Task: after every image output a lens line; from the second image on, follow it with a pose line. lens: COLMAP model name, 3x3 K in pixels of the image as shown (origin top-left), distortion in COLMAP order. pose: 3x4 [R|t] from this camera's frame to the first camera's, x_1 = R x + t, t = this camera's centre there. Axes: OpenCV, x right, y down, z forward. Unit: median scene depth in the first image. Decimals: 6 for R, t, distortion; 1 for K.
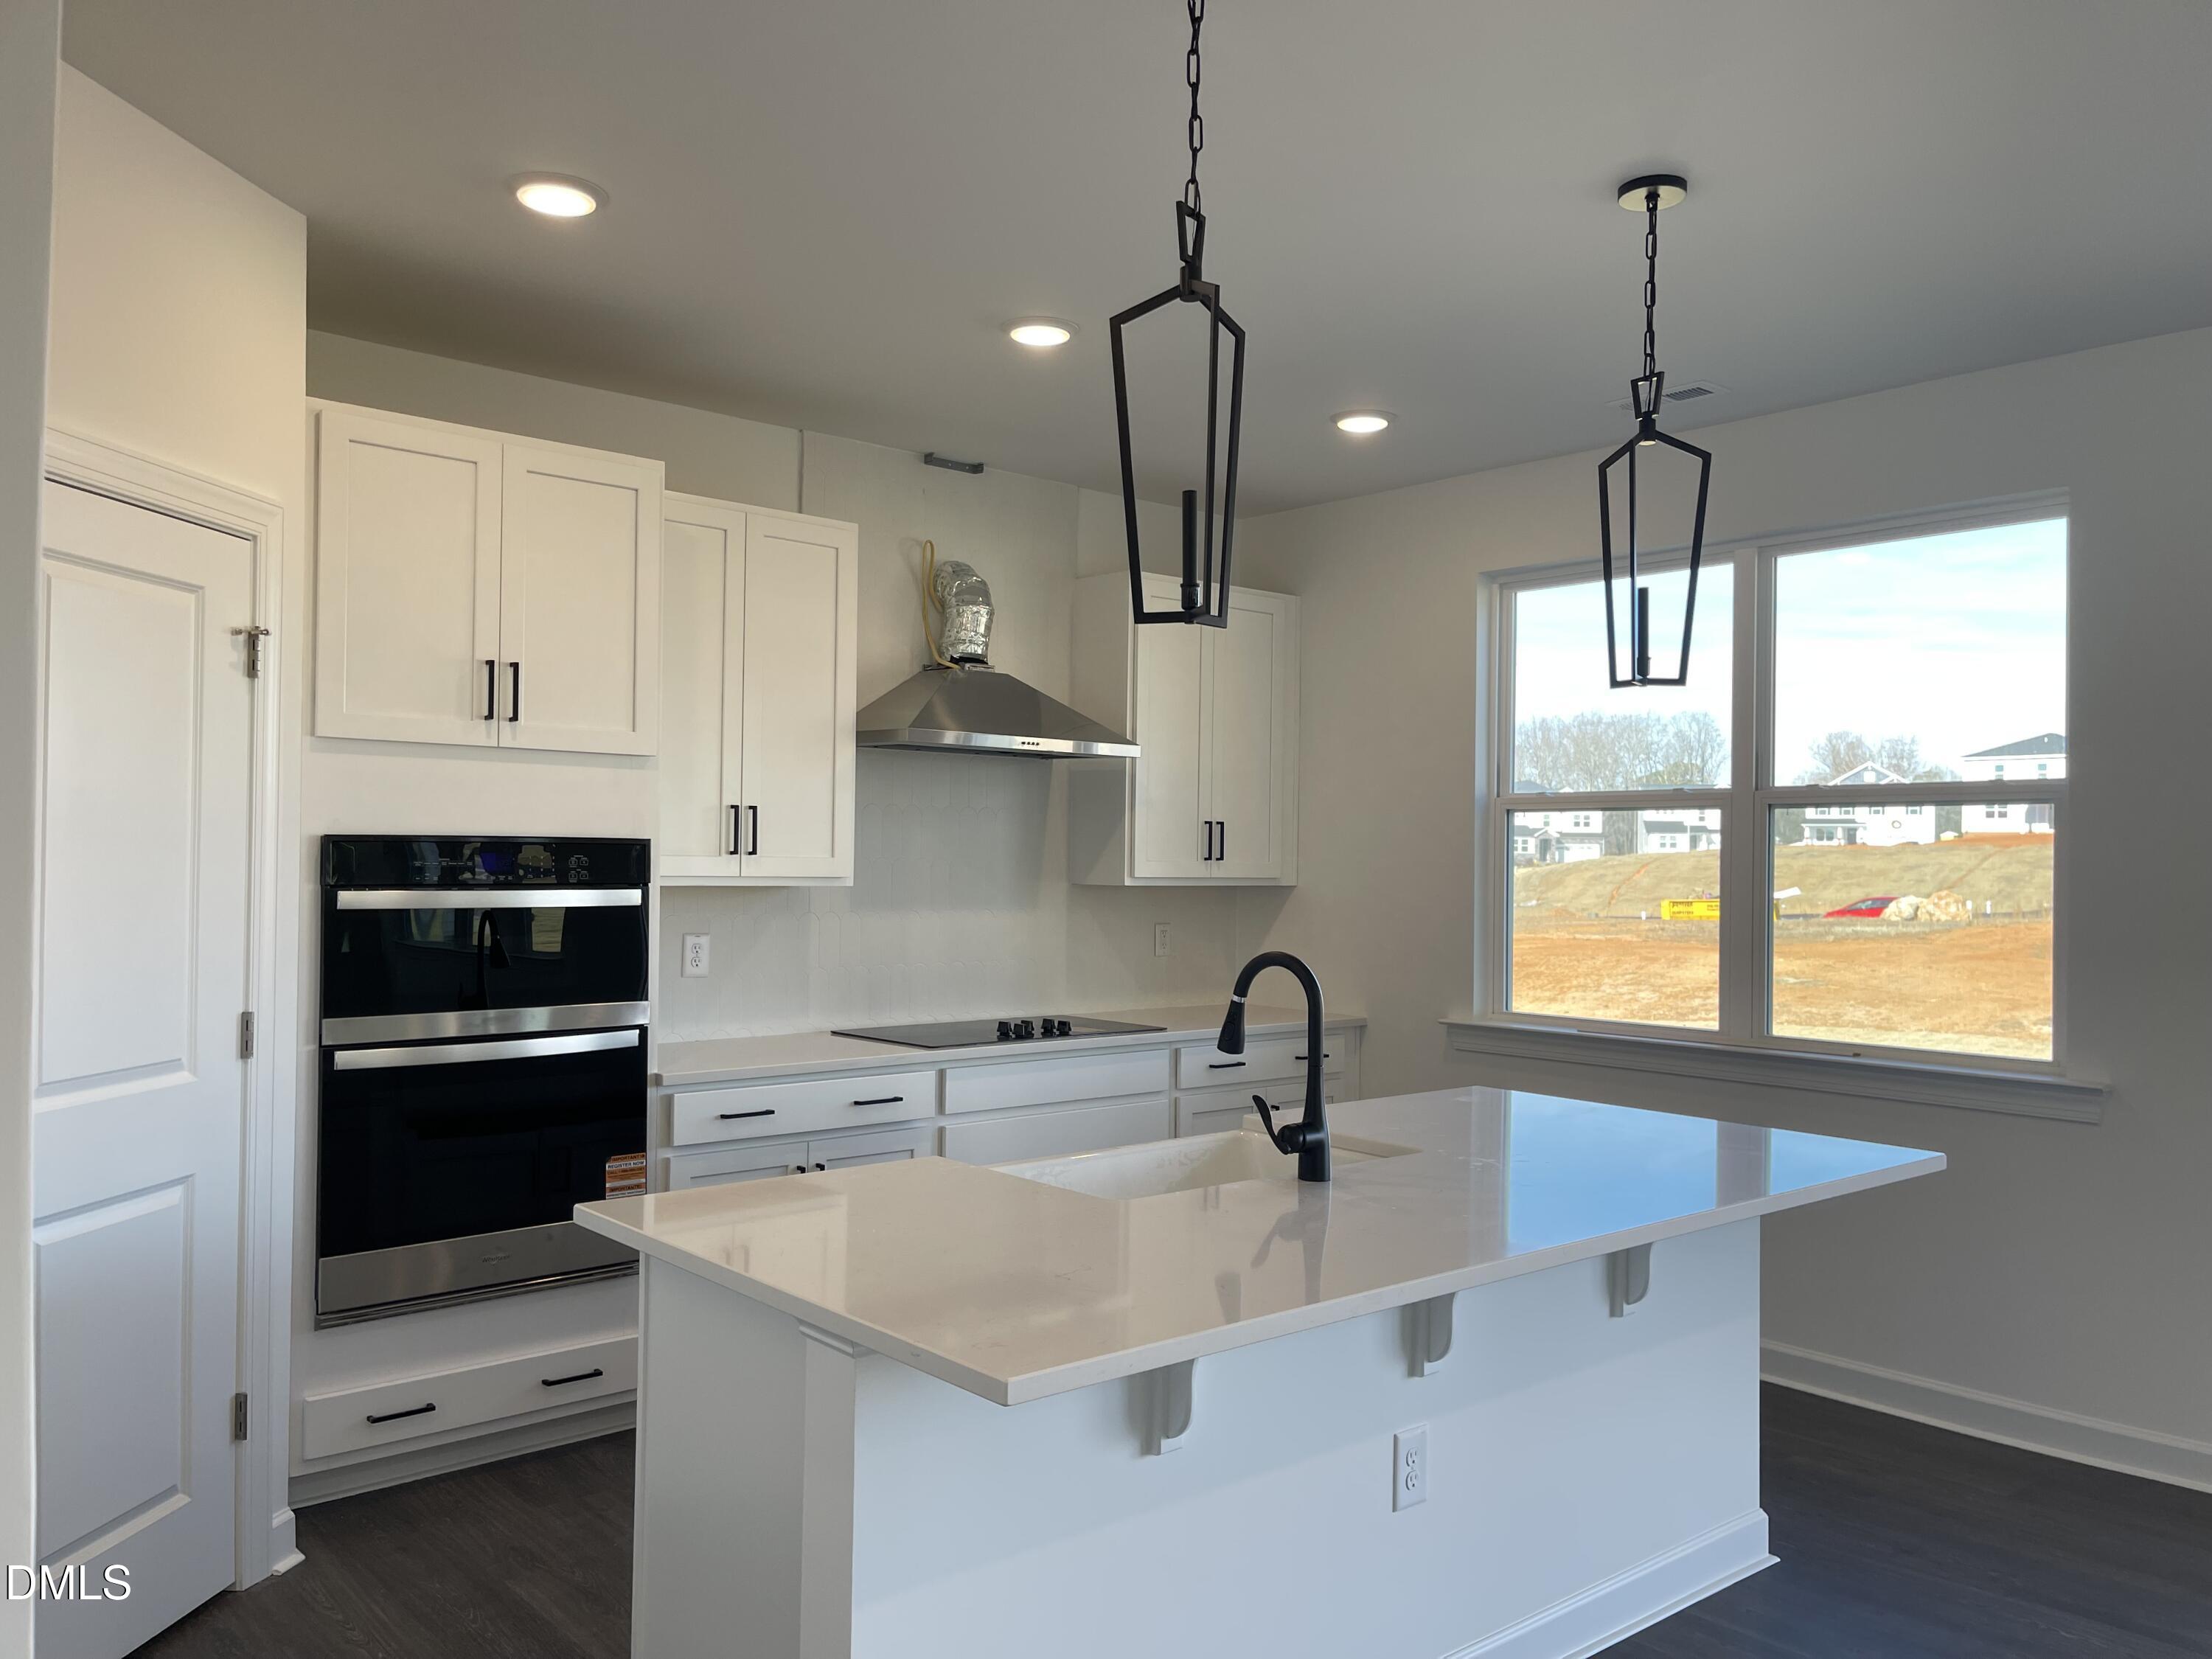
lens RADIAL K [[1662.3, 0, 1107.9], [0, 1662.3, 847.7], [0, 0, 1]] dist [0.056657, -0.083174]
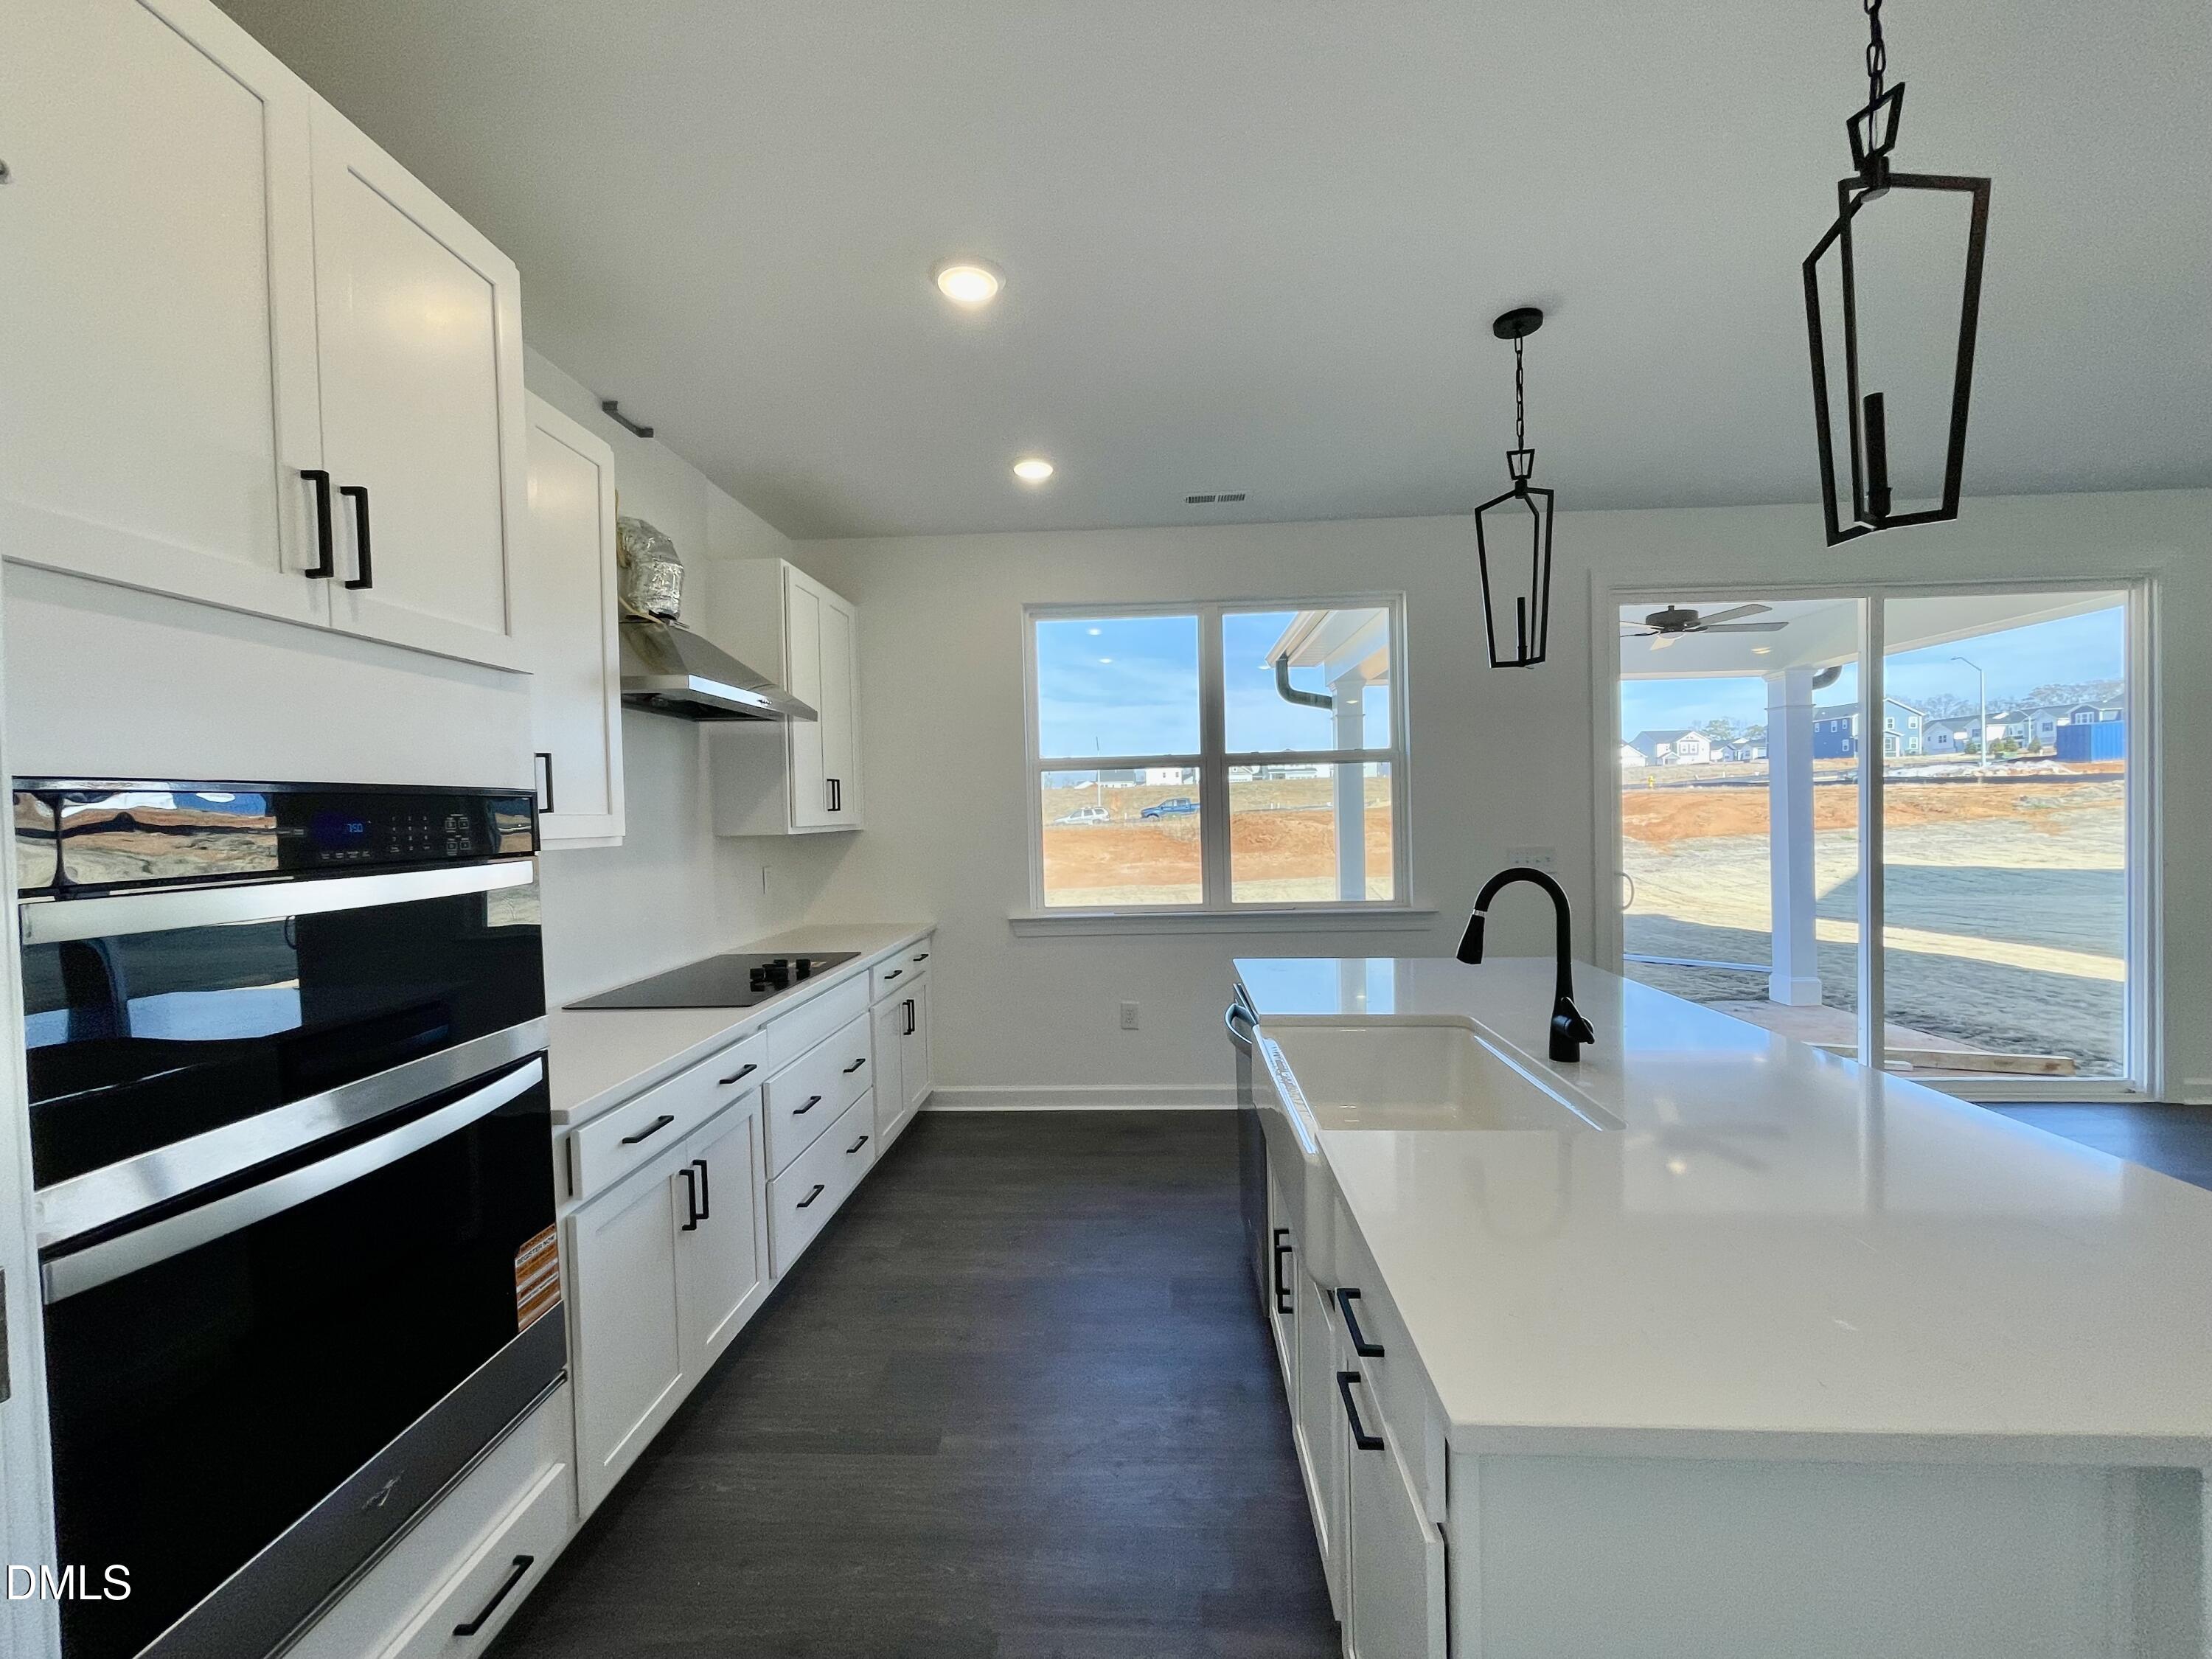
lens RADIAL K [[893.0, 0, 1111.9], [0, 893.0, 830.3], [0, 0, 1]] dist [-0.001486, 0.000022]
pose [[0.691065, -0.045726, 0.721345, -0.377355], [0.026946, 0.998933, 0.037508, 0.004663], [-0.722290, -0.006483, 0.691560, 0.554036]]
